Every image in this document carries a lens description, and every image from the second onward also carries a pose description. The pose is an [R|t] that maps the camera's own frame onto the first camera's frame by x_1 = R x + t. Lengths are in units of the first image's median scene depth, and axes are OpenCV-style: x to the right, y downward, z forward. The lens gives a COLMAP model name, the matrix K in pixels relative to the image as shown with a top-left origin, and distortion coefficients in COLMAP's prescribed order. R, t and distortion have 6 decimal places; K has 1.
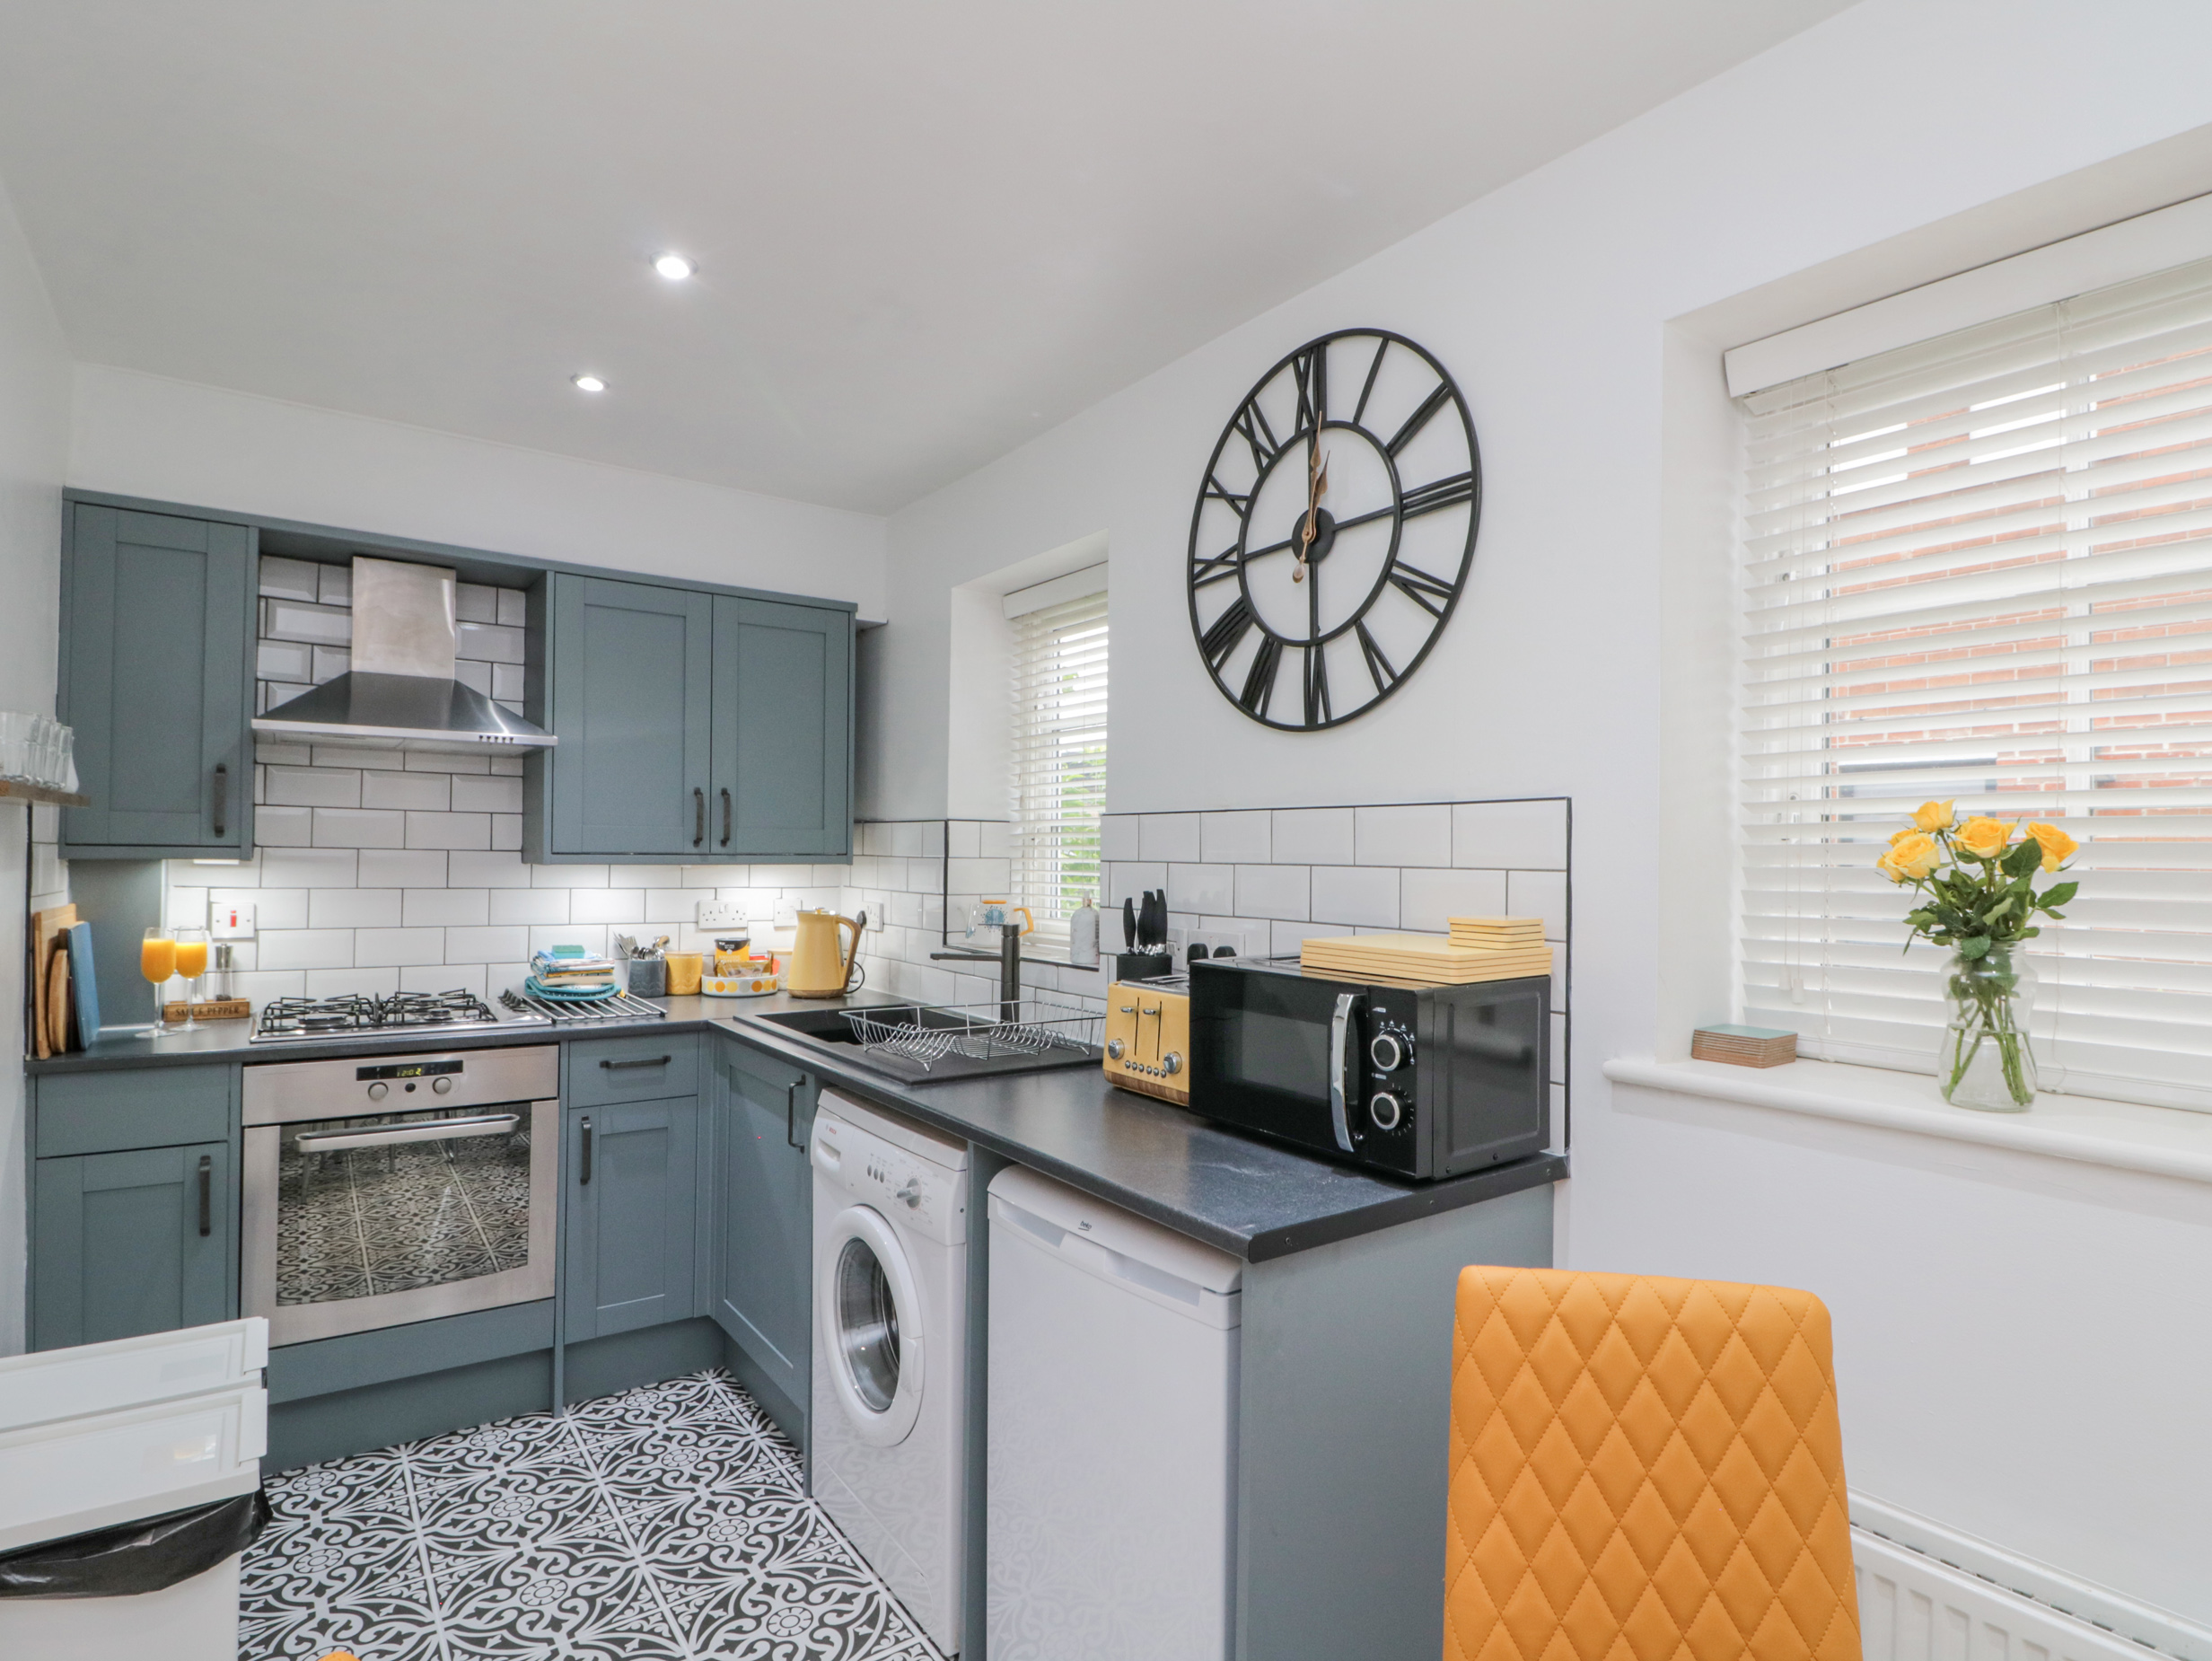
lens RADIAL K [[1170.9, 0, 1129.0], [0, 1170.9, 848.0], [0, 0, 1]] dist [0.000906, -0.012358]
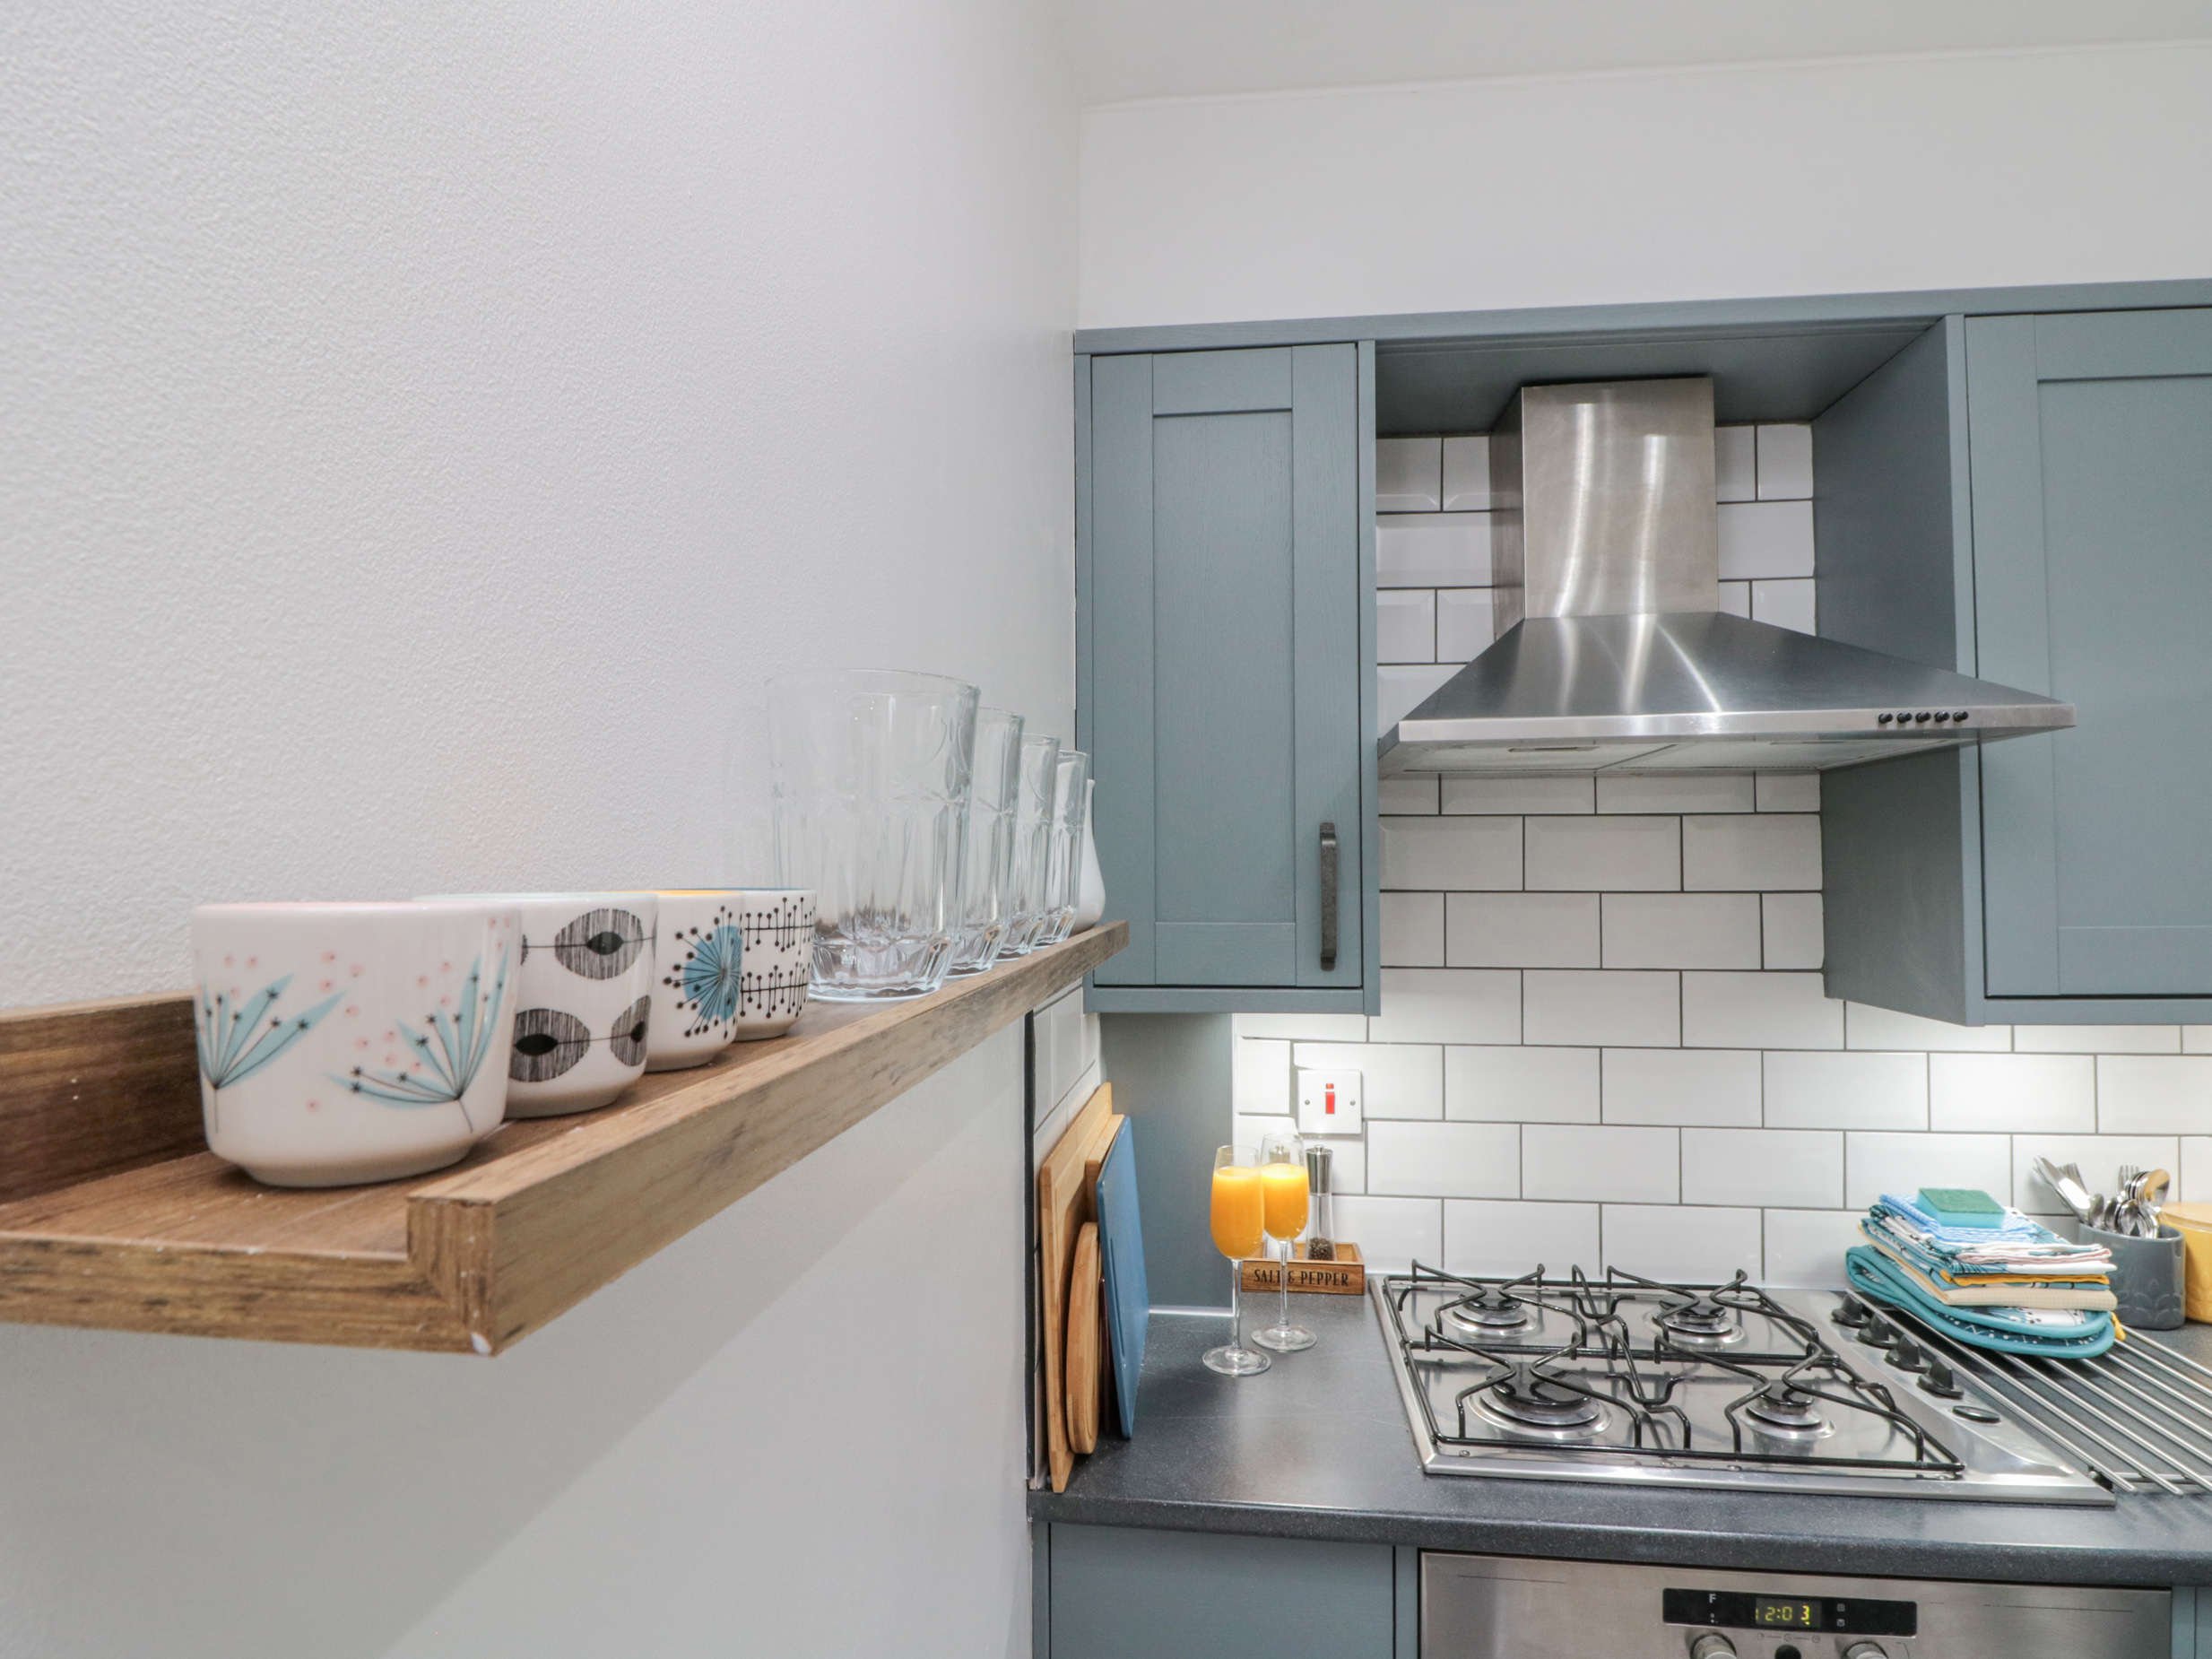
lens RADIAL K [[1170.9, 0, 1129.0], [0, 1170.9, 847.0], [0, 0, 1]] dist [0.000906, -0.012358]
pose [[0.744140, -0.033939, -0.667161, -0.450245], [0.021806, 0.999410, -0.026518, -0.044741], [0.667668, 0.005184, 0.744441, 0.506542]]
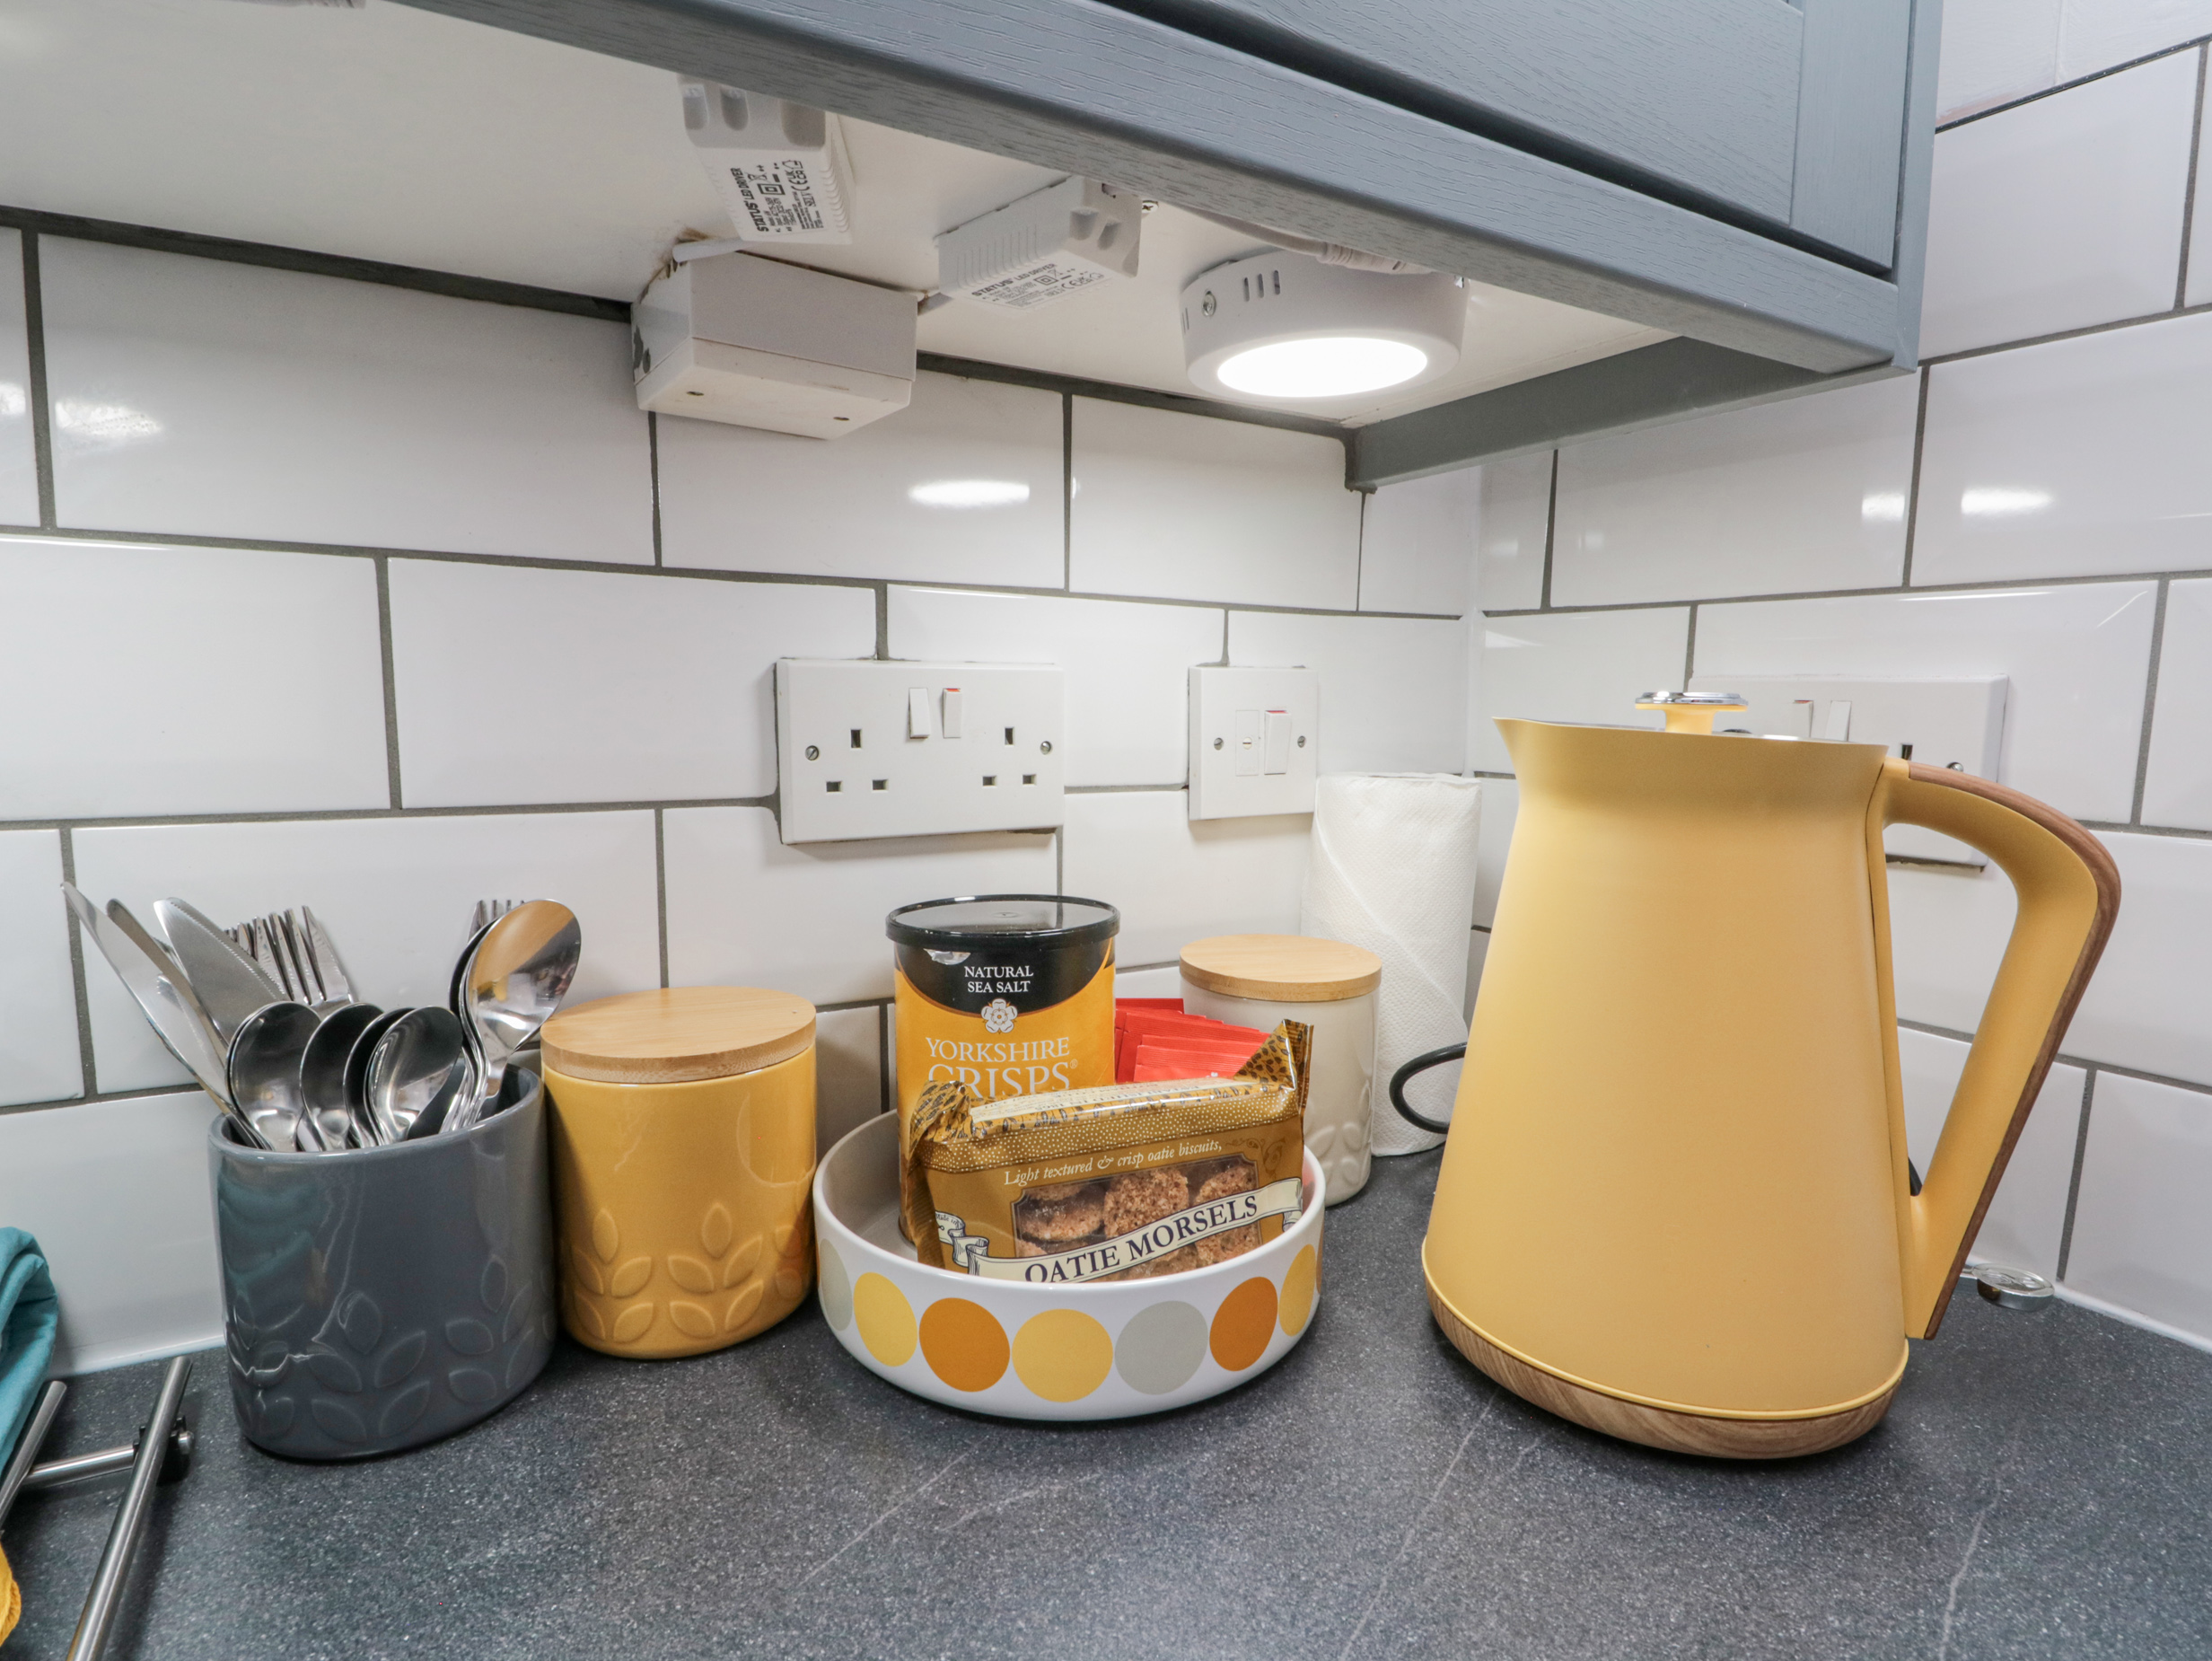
lens RADIAL K [[1170.9, 0, 1129.0], [0, 1170.9, 848.0], [0, 0, 1]] dist [0.000906, -0.012358]
pose [[0.996834, 0.012682, -0.078491, -0.366638], [-0.001684, 0.990345, 0.138618, 0.056828], [0.079491, -0.138047, 0.987231, 1.006160]]
